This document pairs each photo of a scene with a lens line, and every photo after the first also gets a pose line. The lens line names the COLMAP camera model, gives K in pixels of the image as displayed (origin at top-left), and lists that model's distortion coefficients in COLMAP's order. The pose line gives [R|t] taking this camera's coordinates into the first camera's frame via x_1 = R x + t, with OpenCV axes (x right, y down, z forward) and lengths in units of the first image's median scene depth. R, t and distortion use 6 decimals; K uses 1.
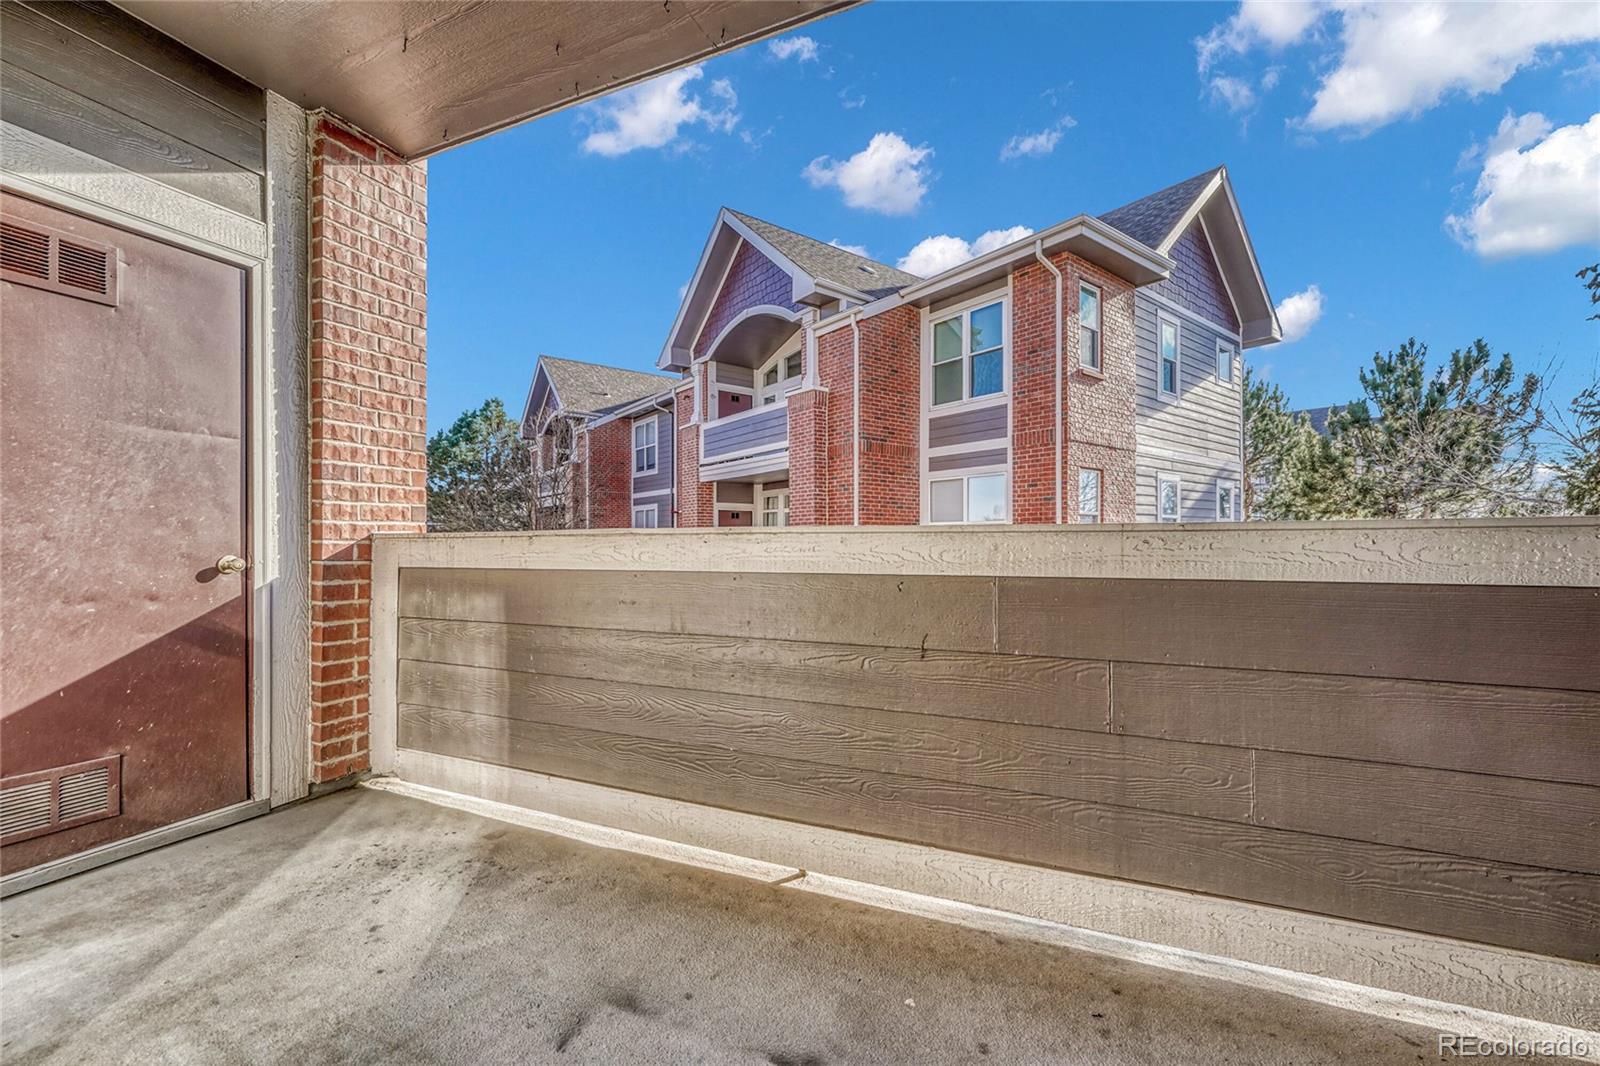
lens RADIAL K [[631.3, 0, 799.6], [0, 631.3, 531.3], [0, 0, 1]] dist [-0.002002, -0.000135]
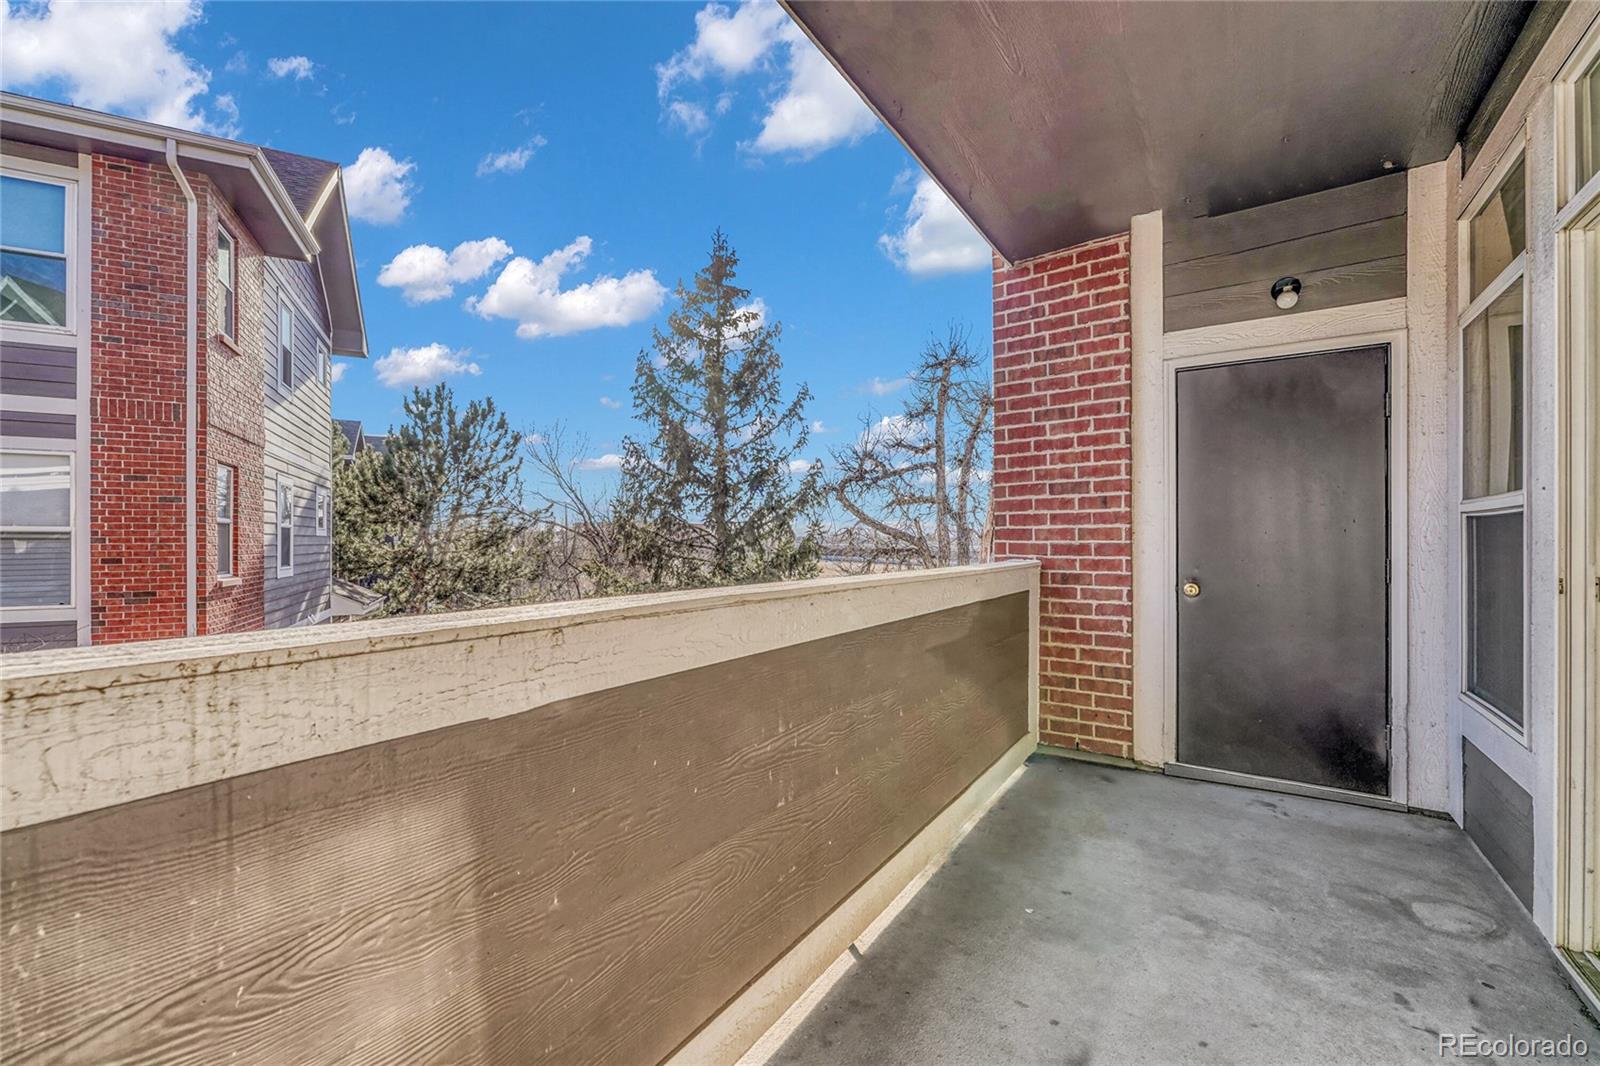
lens RADIAL K [[631.3, 0, 799.6], [0, 631.3, 531.3], [0, 0, 1]] dist [-0.002002, -0.000135]
pose [[0.207633, 0.017950, 0.978042, -0.146542], [-0.010153, 0.999817, -0.016195, -0.009831], [-0.978154, -0.006567, 0.207777, 0.131065]]
